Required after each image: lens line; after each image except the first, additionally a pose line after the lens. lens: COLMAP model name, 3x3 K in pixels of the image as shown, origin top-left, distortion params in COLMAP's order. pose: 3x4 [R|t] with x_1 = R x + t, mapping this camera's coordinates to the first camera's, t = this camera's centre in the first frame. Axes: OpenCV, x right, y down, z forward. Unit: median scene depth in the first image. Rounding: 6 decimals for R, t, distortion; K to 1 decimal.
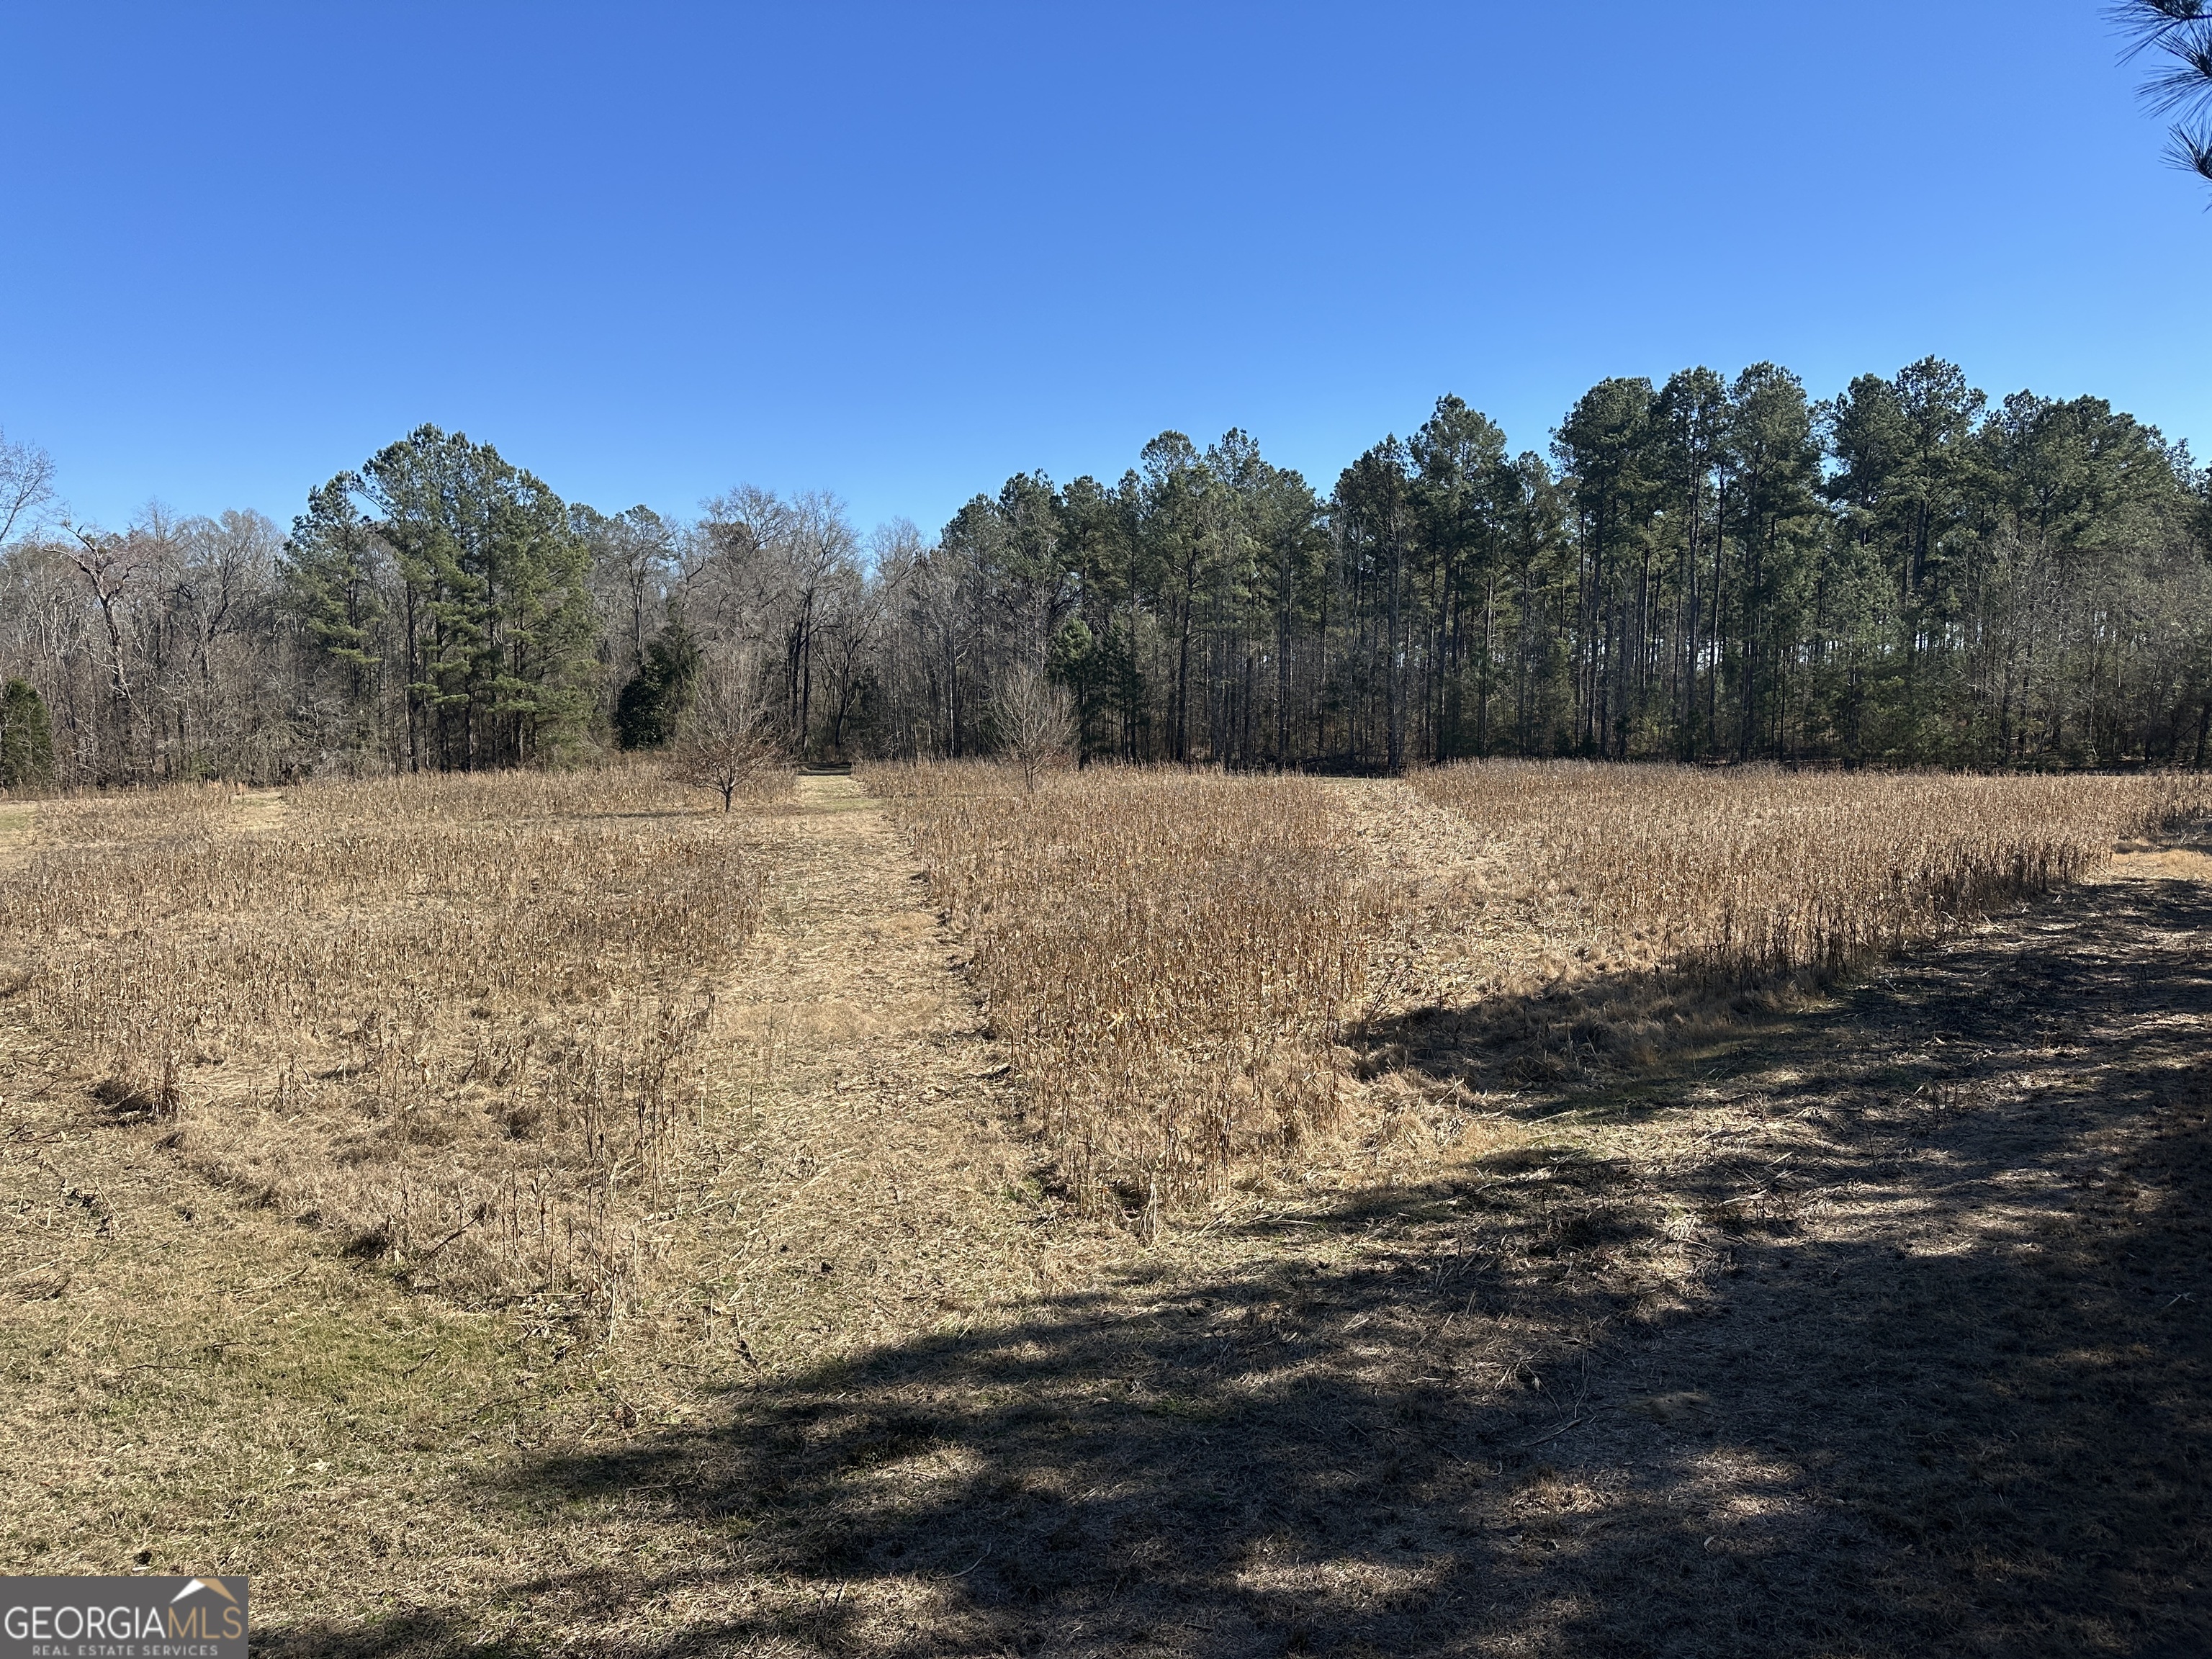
lens RADIAL K [[1541.2, 0, 1106.0], [0, 1541.2, 829.5], [0, 0, 1]] dist [0.003419, 0.000730]
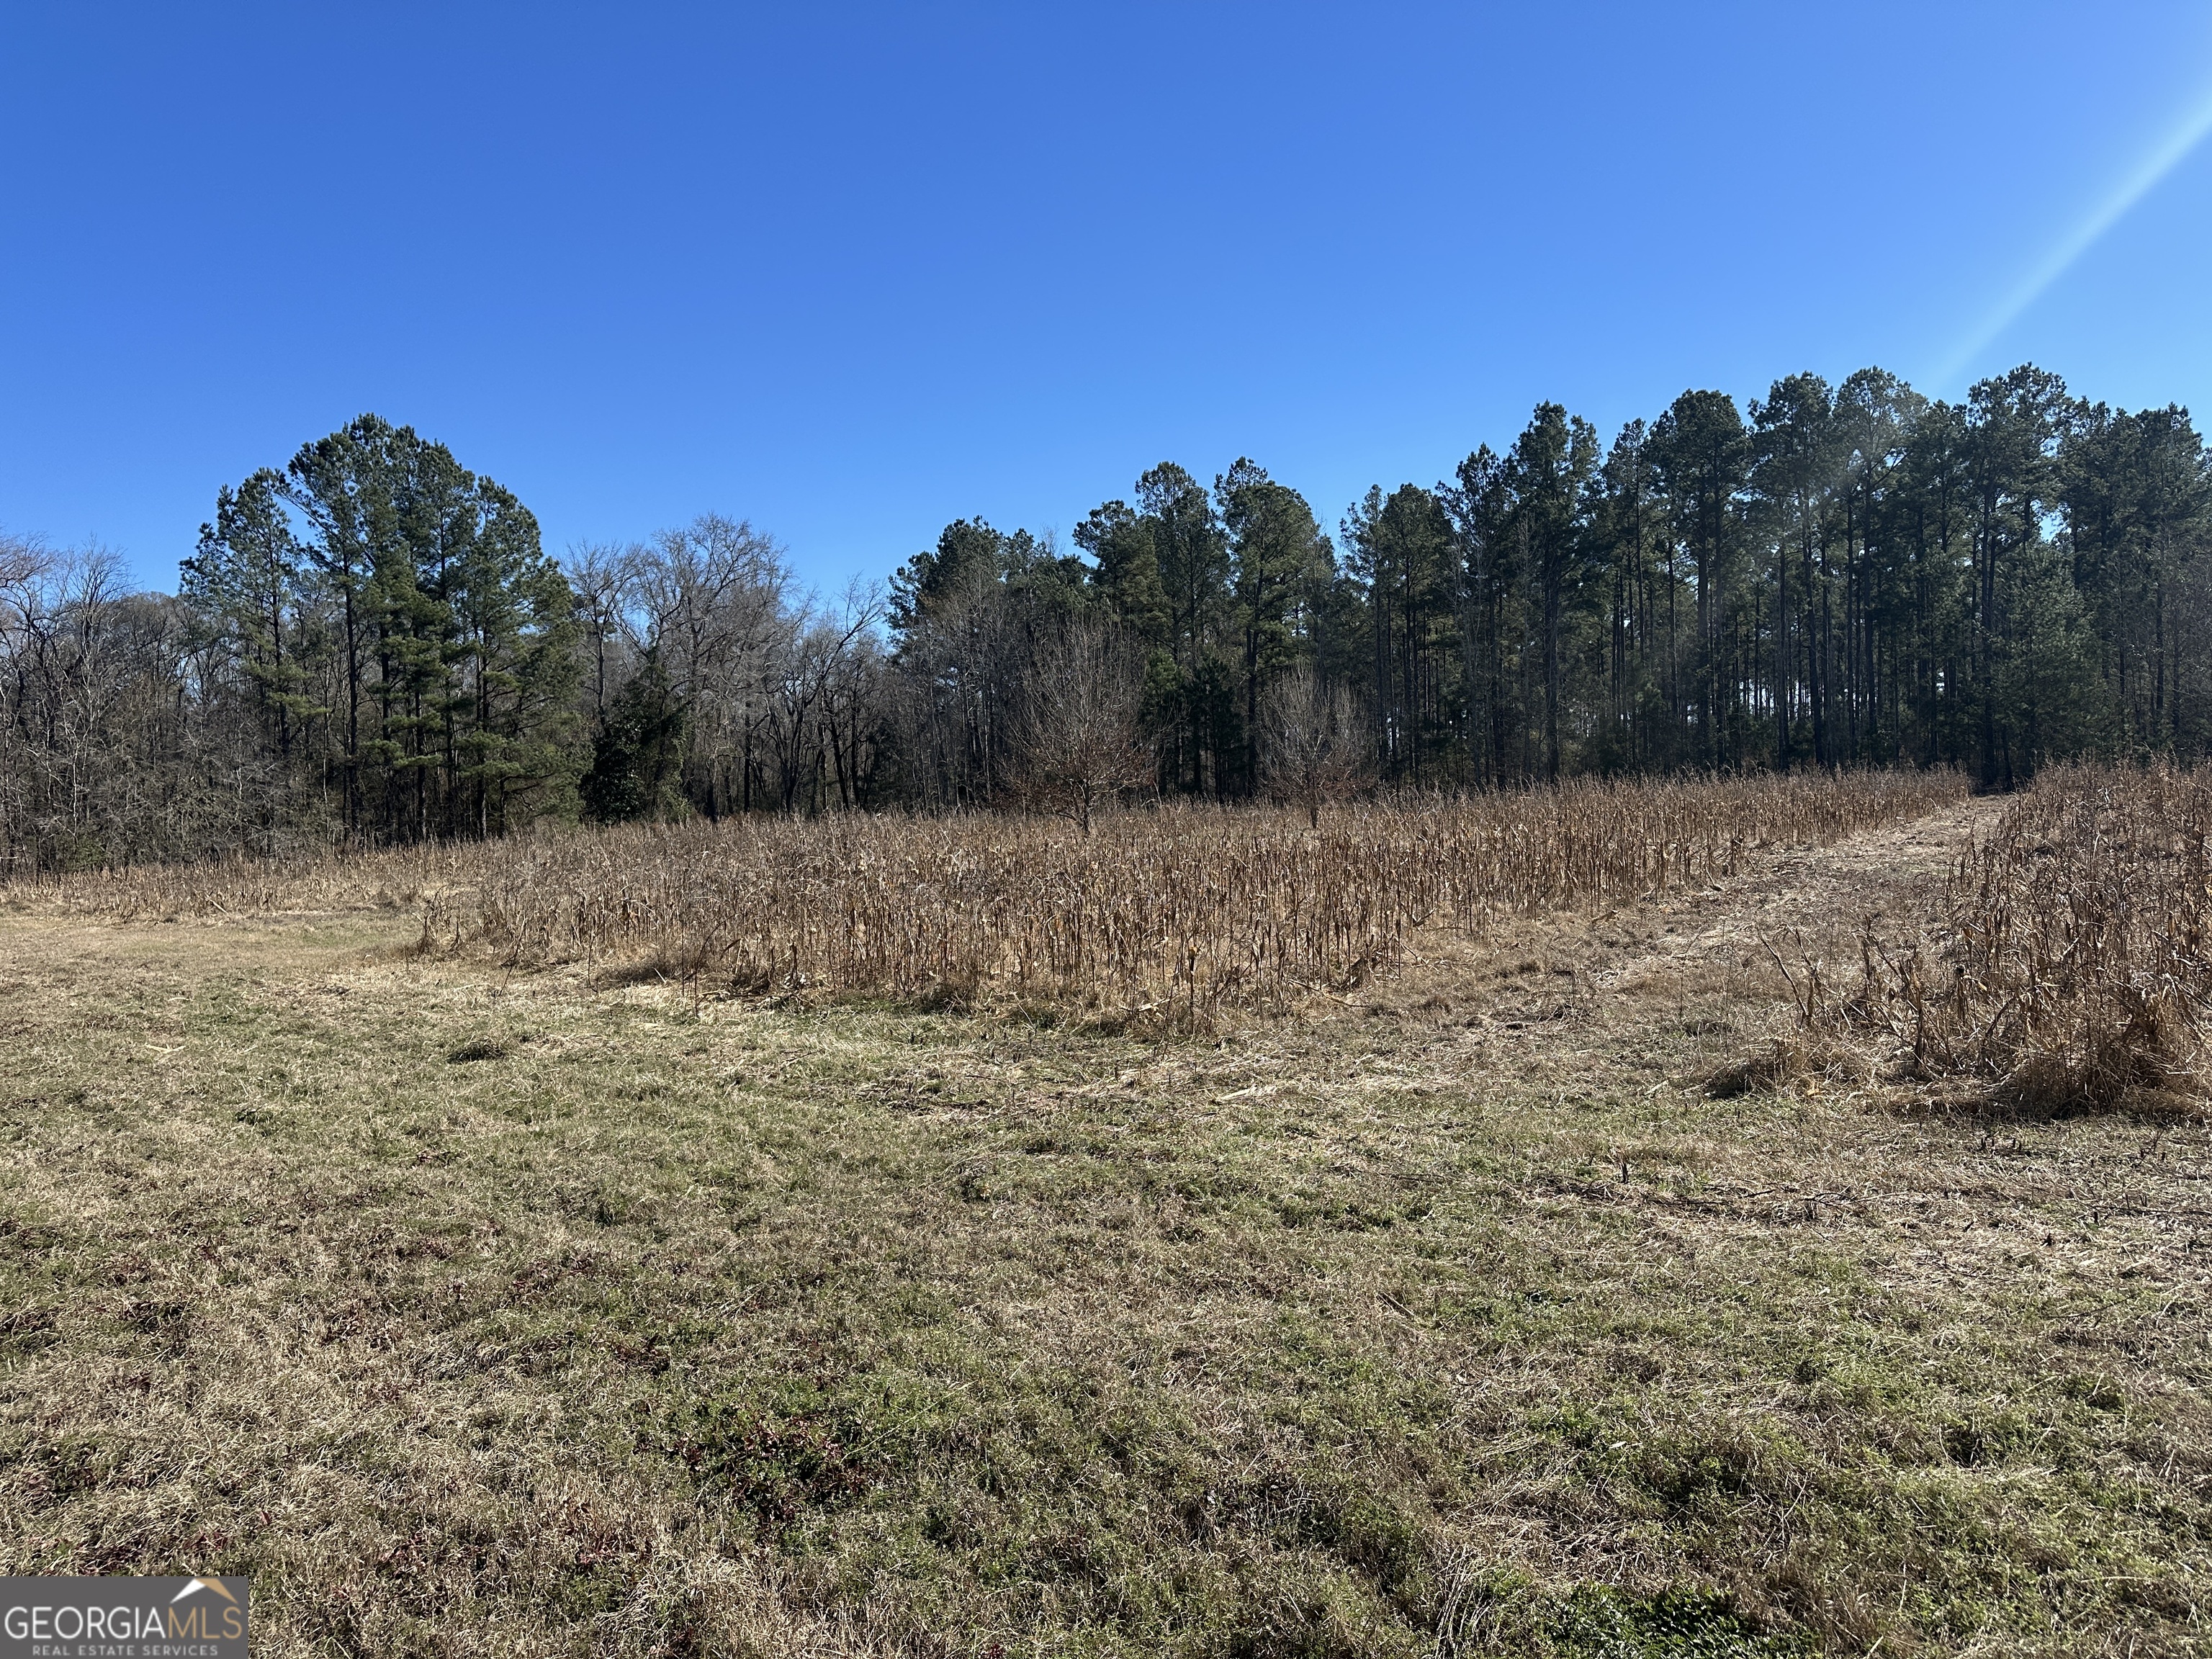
lens RADIAL K [[1553.0, 0, 1106.0], [0, 1553.0, 829.5], [0, 0, 1]] dist [-0.002794, -0.000905]
pose [[0.979674, -0.039943, 0.196578, -0.228435], [0.054582, 0.996079, -0.069620, 0.023006], [-0.193026, 0.078935, 0.978013, 0.165369]]
